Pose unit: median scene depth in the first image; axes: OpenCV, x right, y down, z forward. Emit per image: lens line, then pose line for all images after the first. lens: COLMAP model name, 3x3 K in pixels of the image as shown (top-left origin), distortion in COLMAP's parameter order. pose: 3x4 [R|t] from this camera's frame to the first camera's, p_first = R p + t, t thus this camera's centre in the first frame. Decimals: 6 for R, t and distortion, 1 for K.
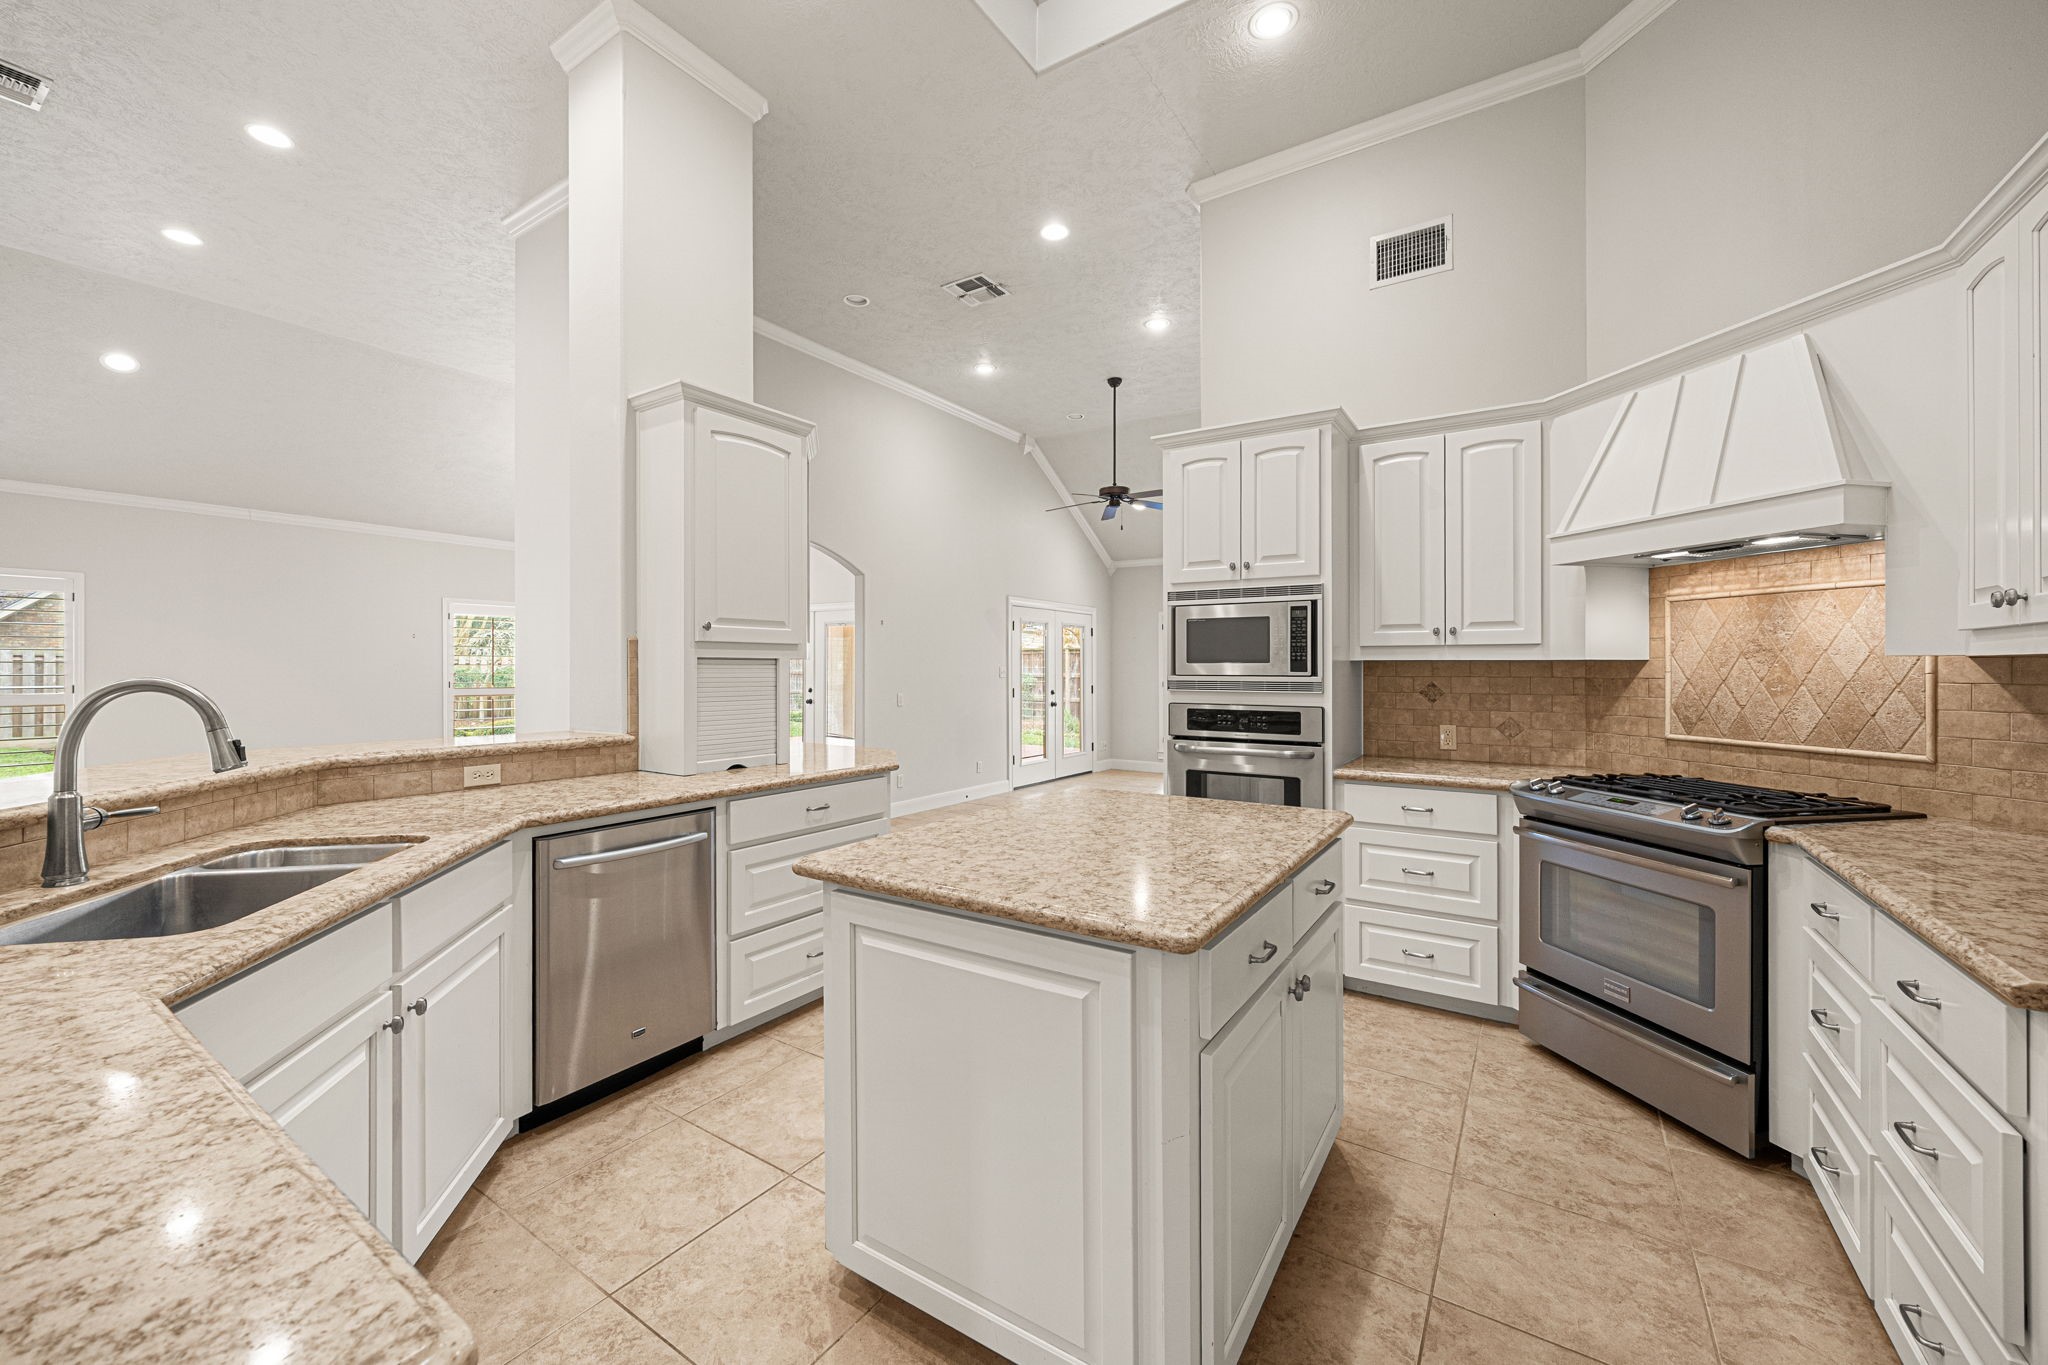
lens RADIAL K [[788.6, 0, 1024.1], [0, 788.6, 667.7], [0, 0, 1]] dist [-0.000677, -0.000490]
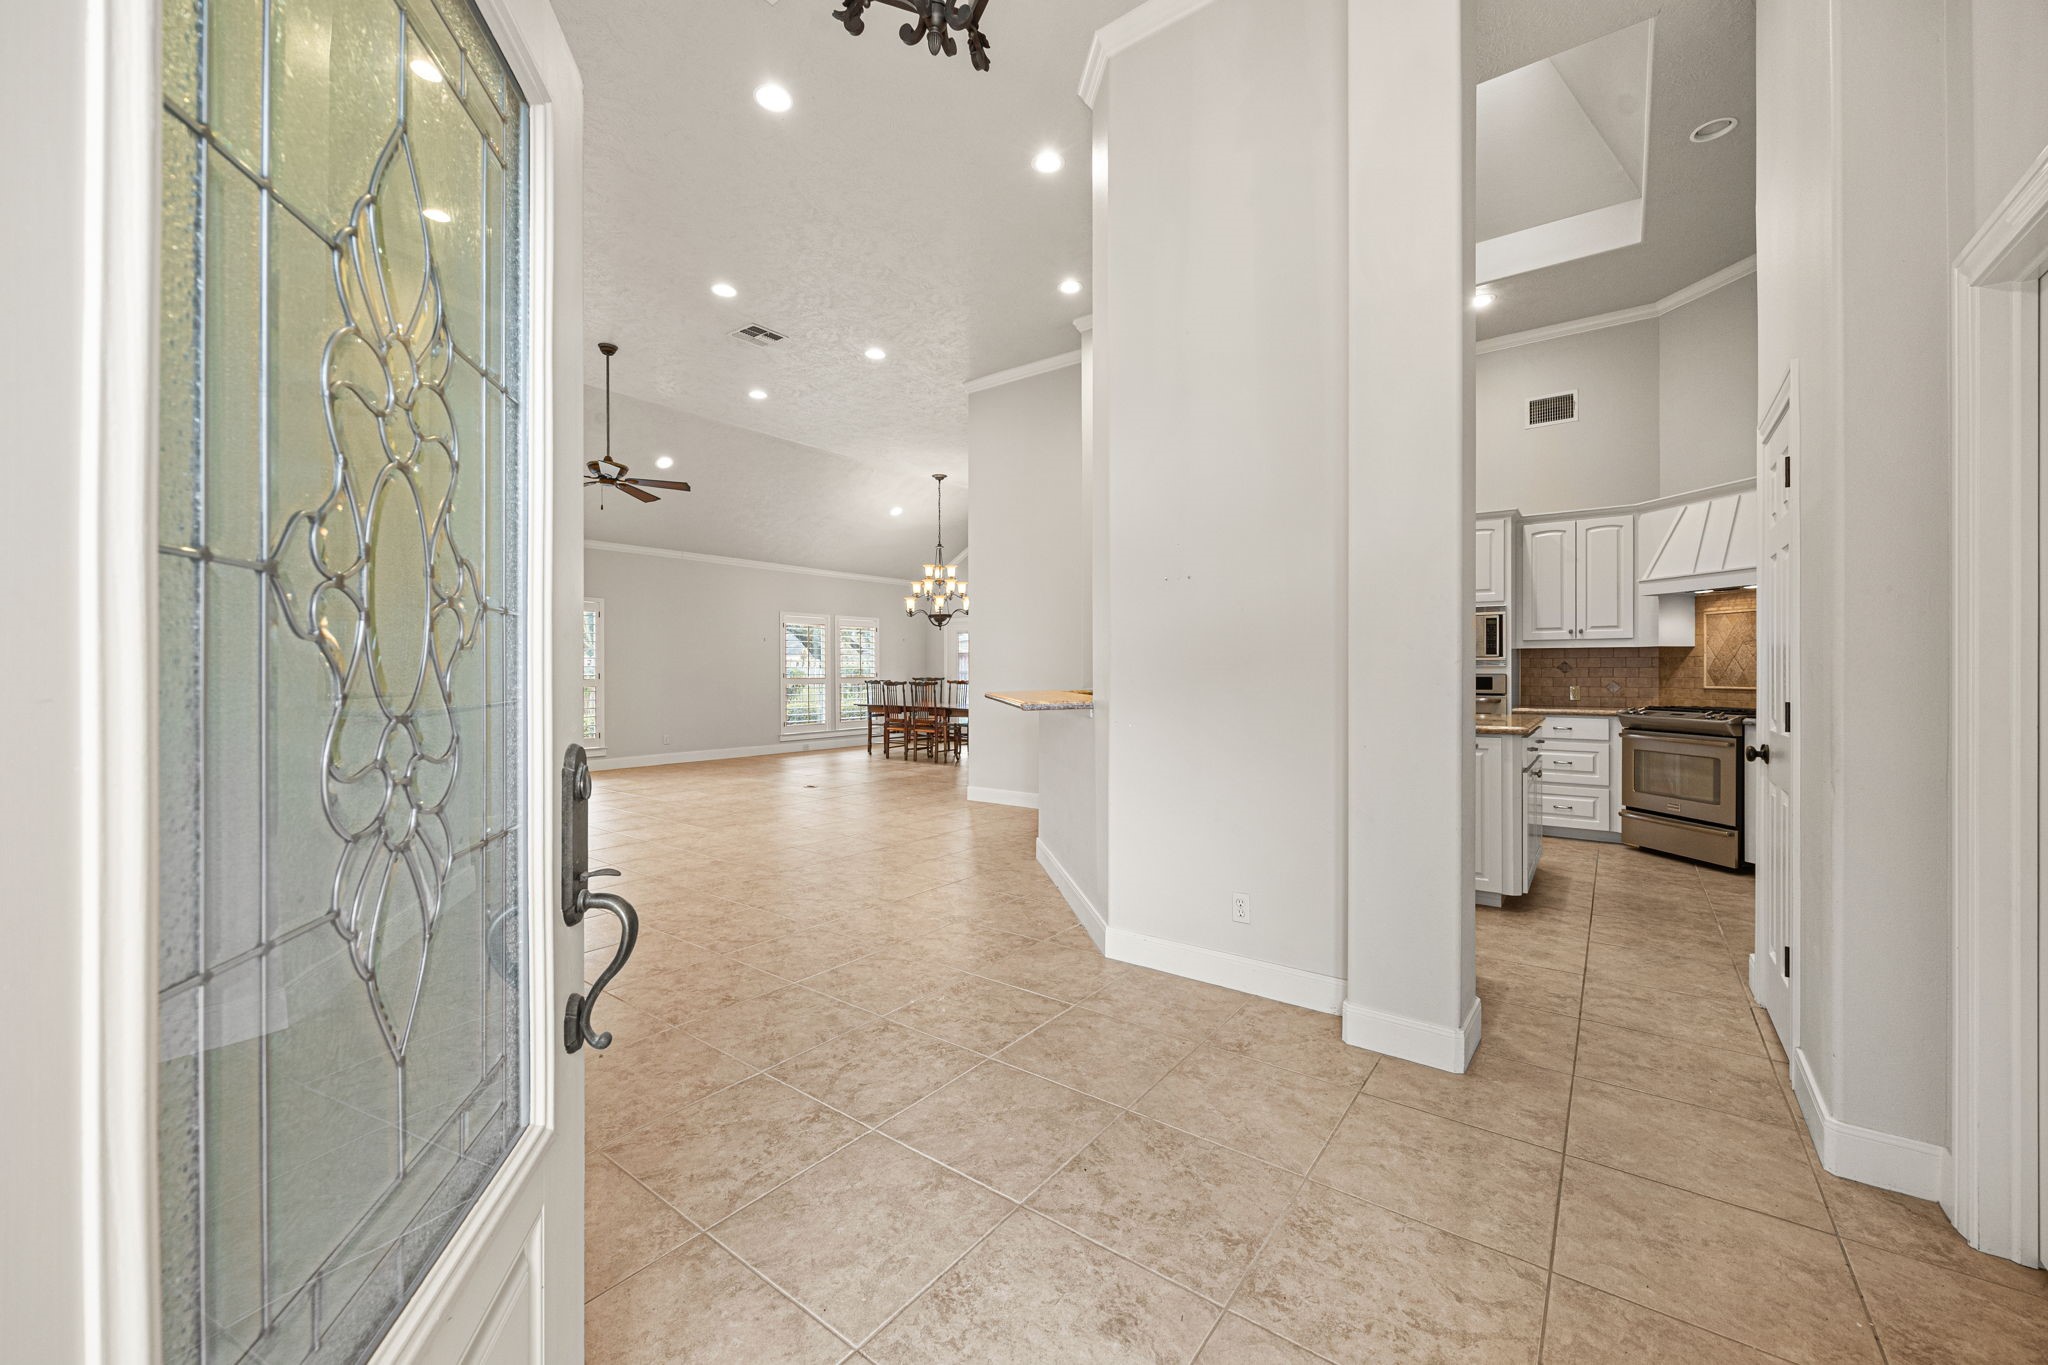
lens RADIAL K [[788.6, 0, 1018.2], [0, 788.6, 673.5], [0, 0, 1]] dist [-0.000677, -0.000490]
pose [[0.997727, -0.002590, -0.067329, -0.663753], [0.002957, 0.999981, 0.005345, 0.038807], [0.067314, -0.005532, 0.997717, -0.947442]]
